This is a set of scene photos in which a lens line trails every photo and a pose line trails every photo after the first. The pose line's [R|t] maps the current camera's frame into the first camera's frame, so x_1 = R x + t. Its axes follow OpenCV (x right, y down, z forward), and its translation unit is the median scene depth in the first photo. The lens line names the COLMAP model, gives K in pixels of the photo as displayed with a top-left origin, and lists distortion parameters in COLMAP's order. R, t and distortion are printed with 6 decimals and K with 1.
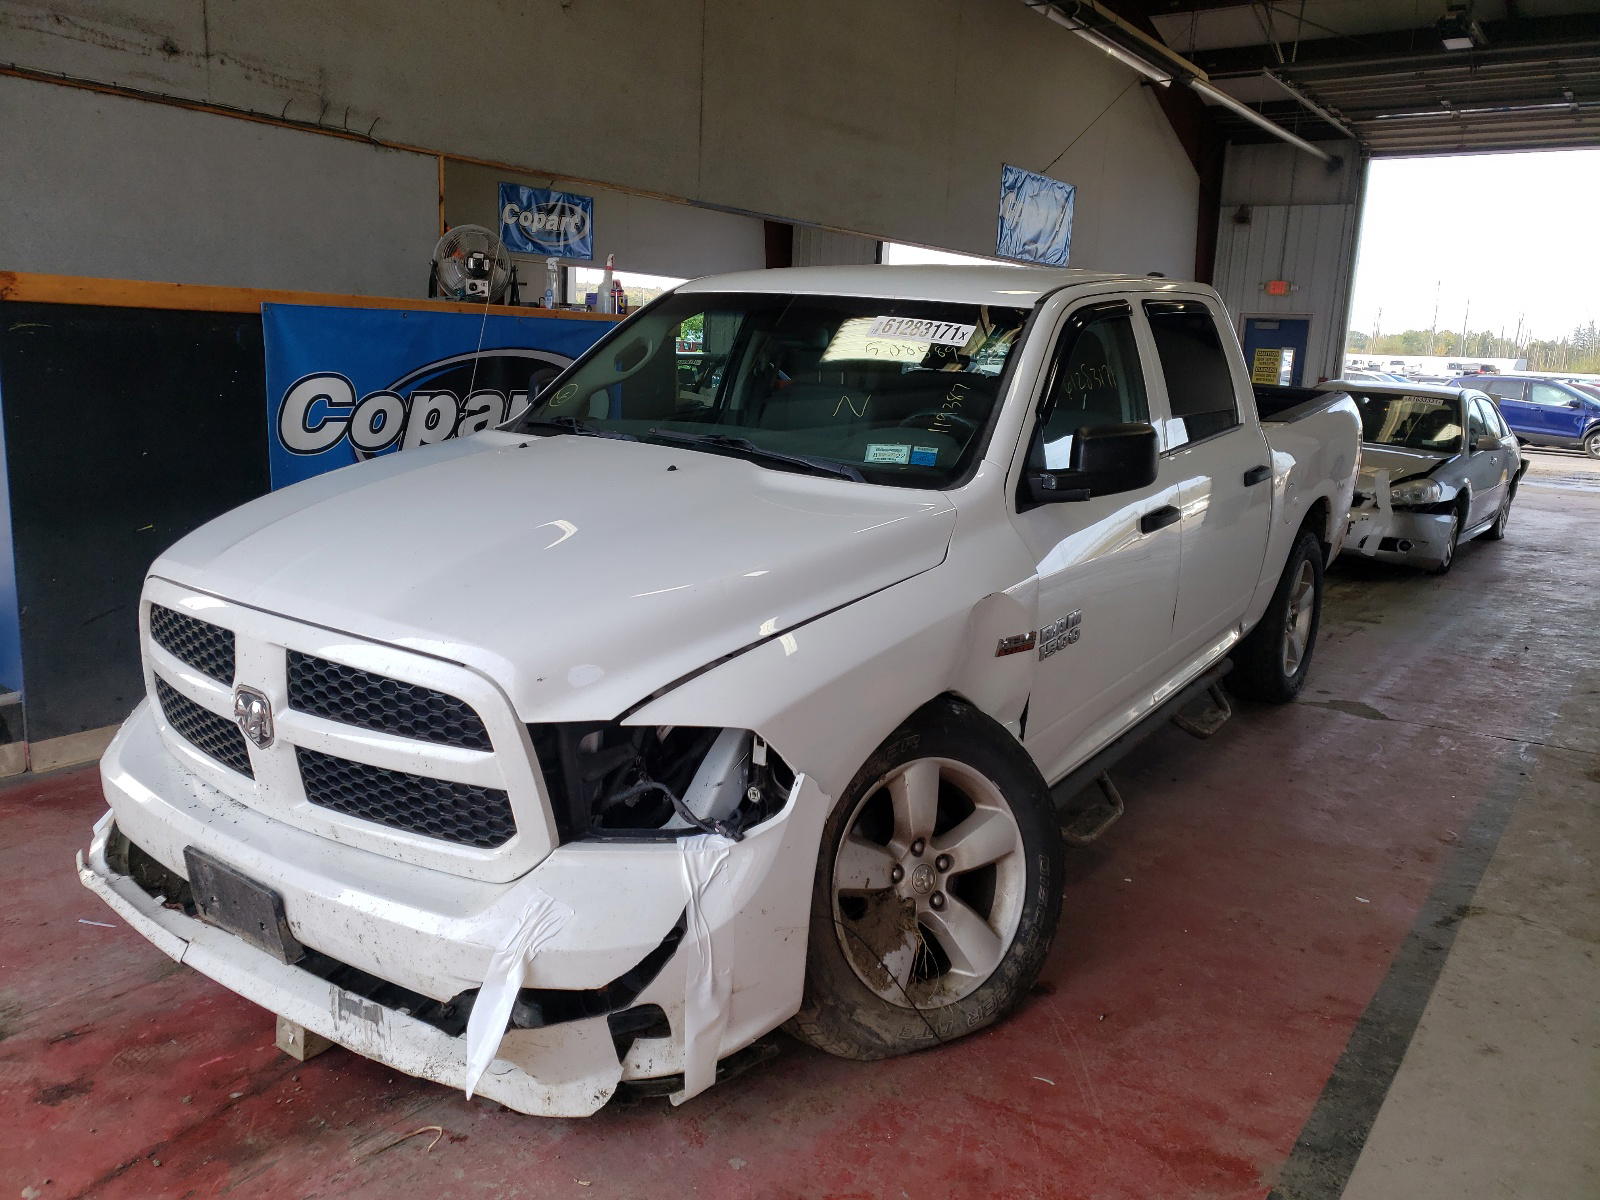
lens RADIAL K [[1270.3, 0, 791.3], [0, 1270.3, 600.5], [0, 0, 1]] dist [0.007503, 0.007181]
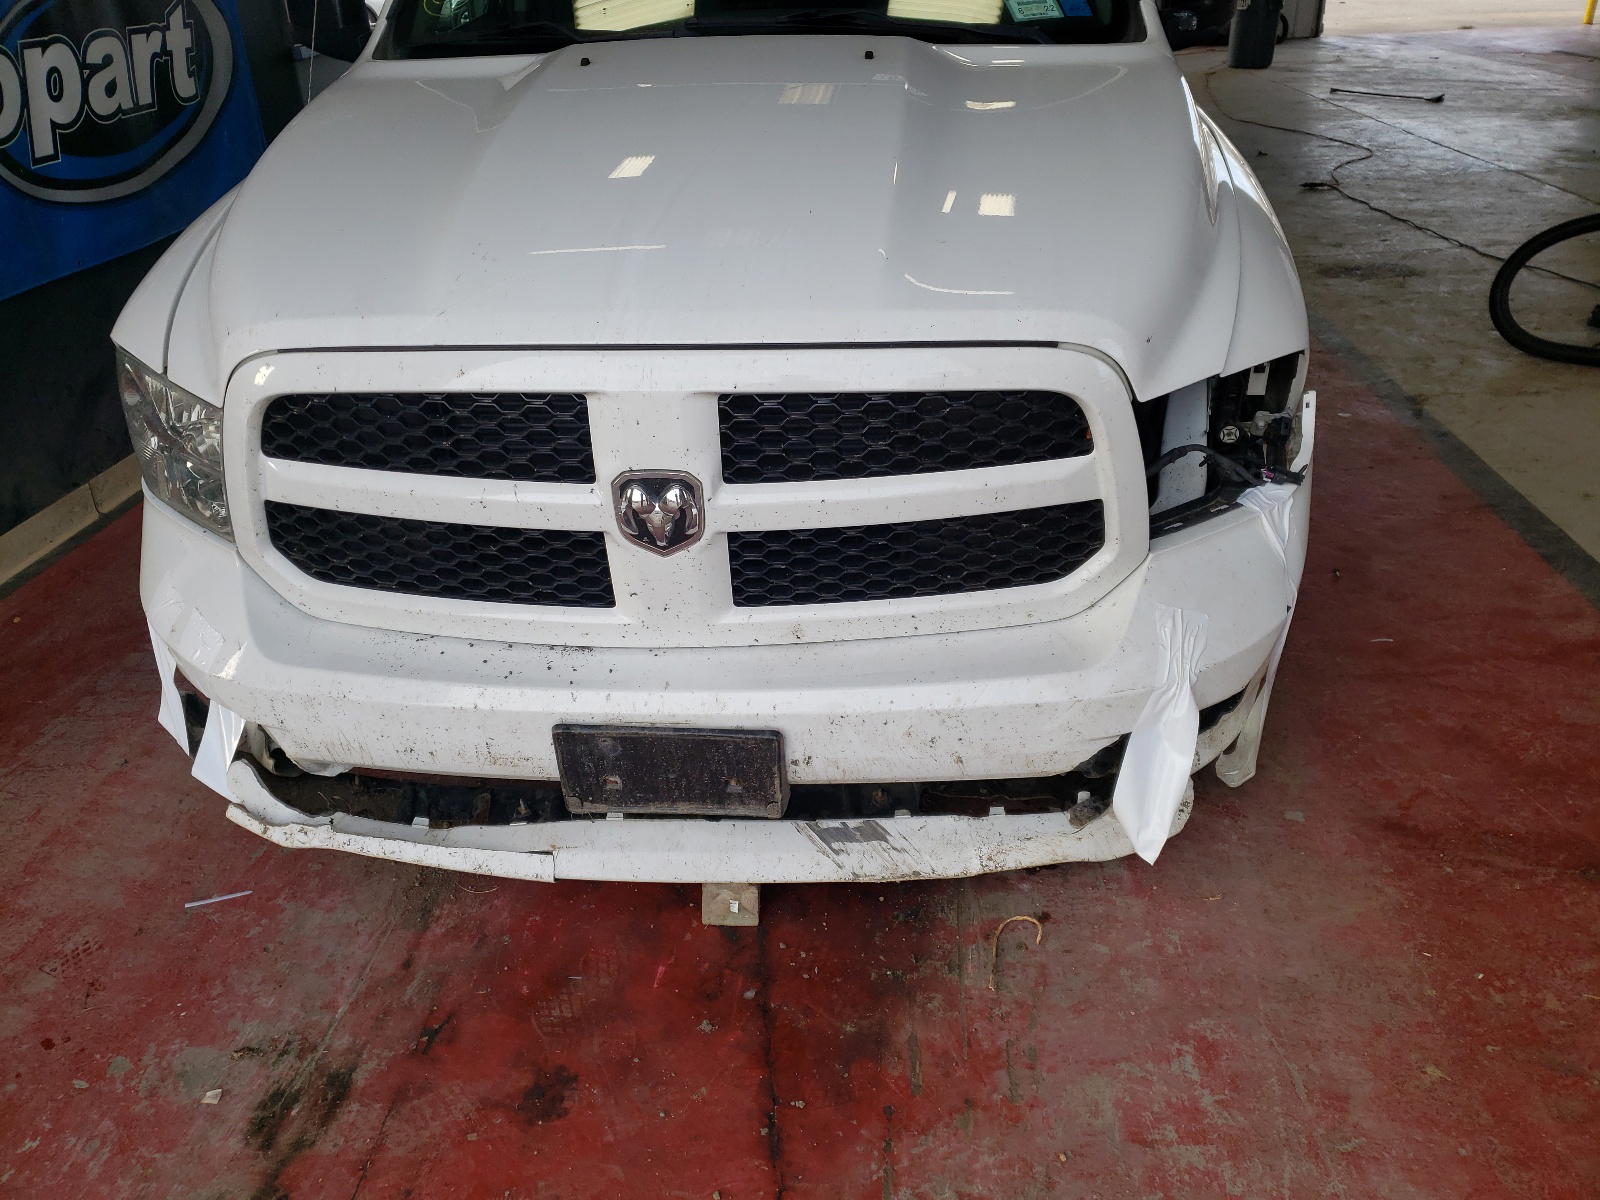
lens RADIAL K [[1291.9, 0, 800.0], [0, 1291.9, 600.0], [0, 0, 1]] dist [0.005045, -0.006653]
pose [[0.849110, -0.307965, 0.429151, -0.662356], [0.180982, 0.932895, 0.311372, -0.063318], [-0.496244, -0.186720, 0.847866, 0.374831]]
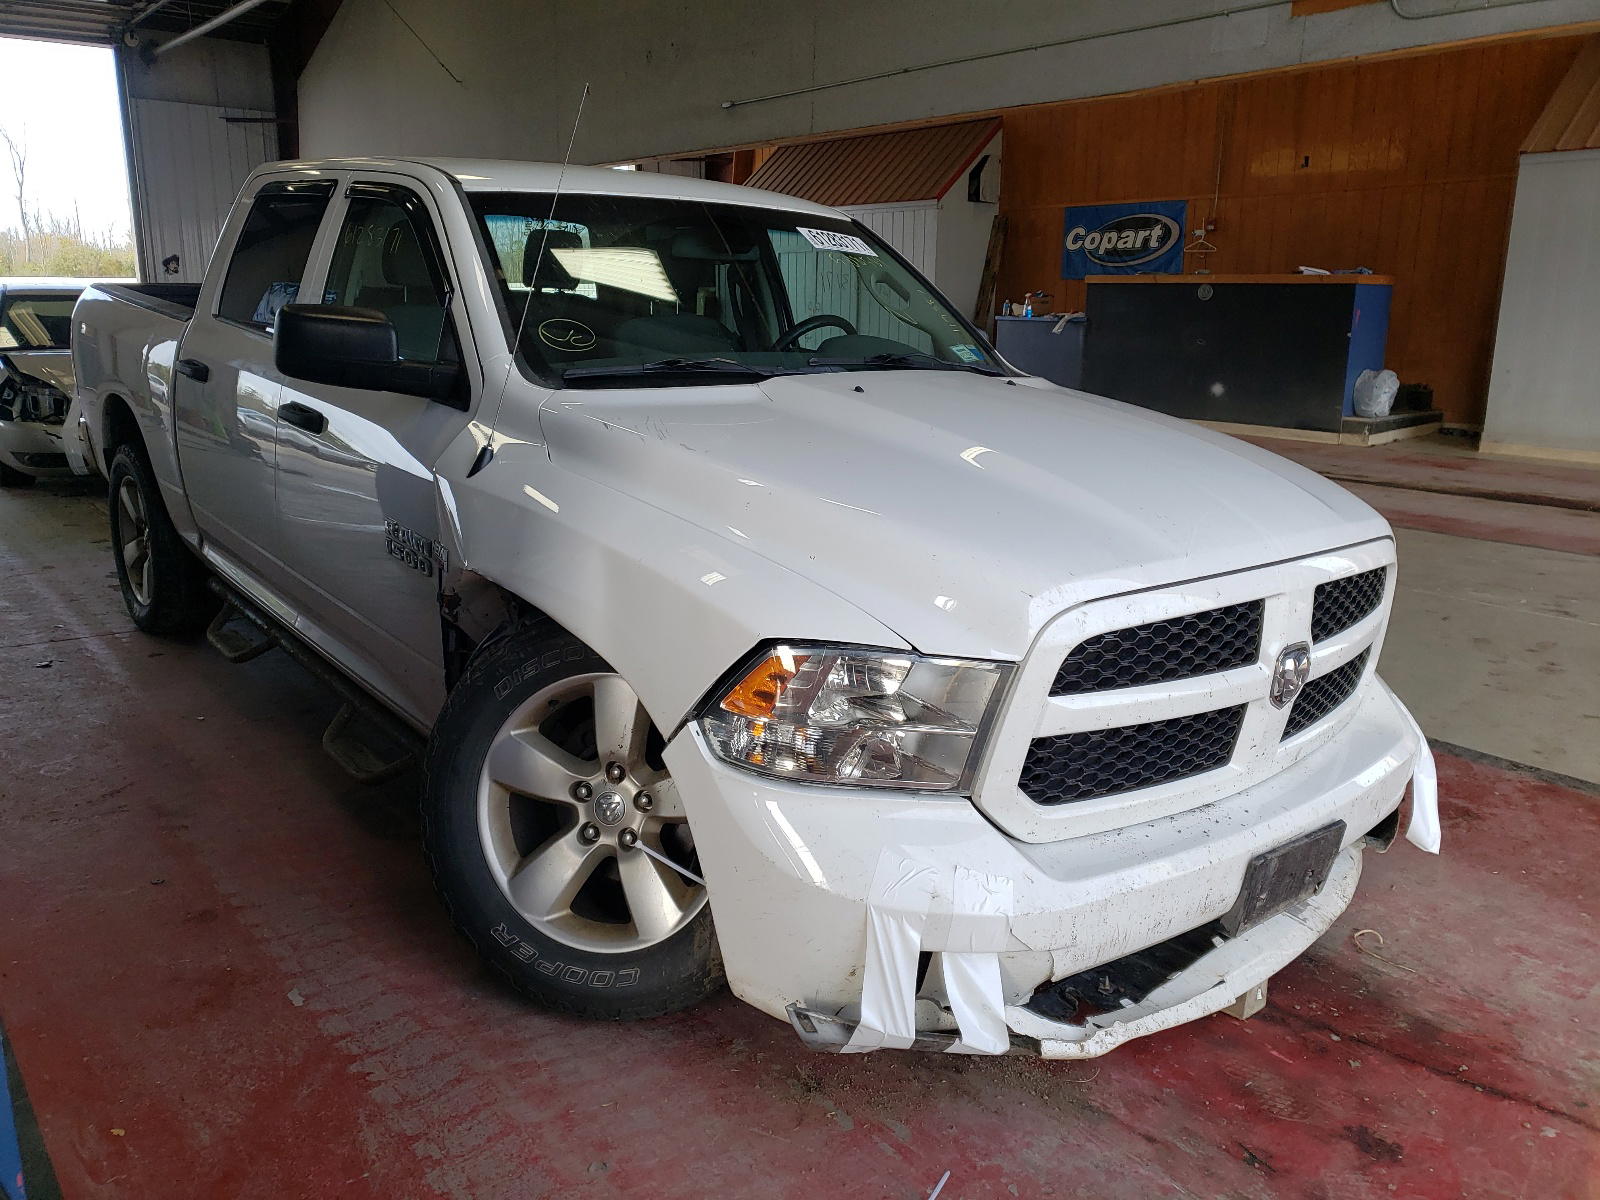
lens RADIAL K [[1270.3, 0, 791.3], [0, 1270.3, 600.5], [0, 0, 1]] dist [0.007503, 0.007181]
pose [[0.253132, -0.275116, 0.927489, -1.358732], [0.199170, 0.952995, 0.228324, -0.245708], [-0.946708, 0.126932, 0.296028, 1.055043]]
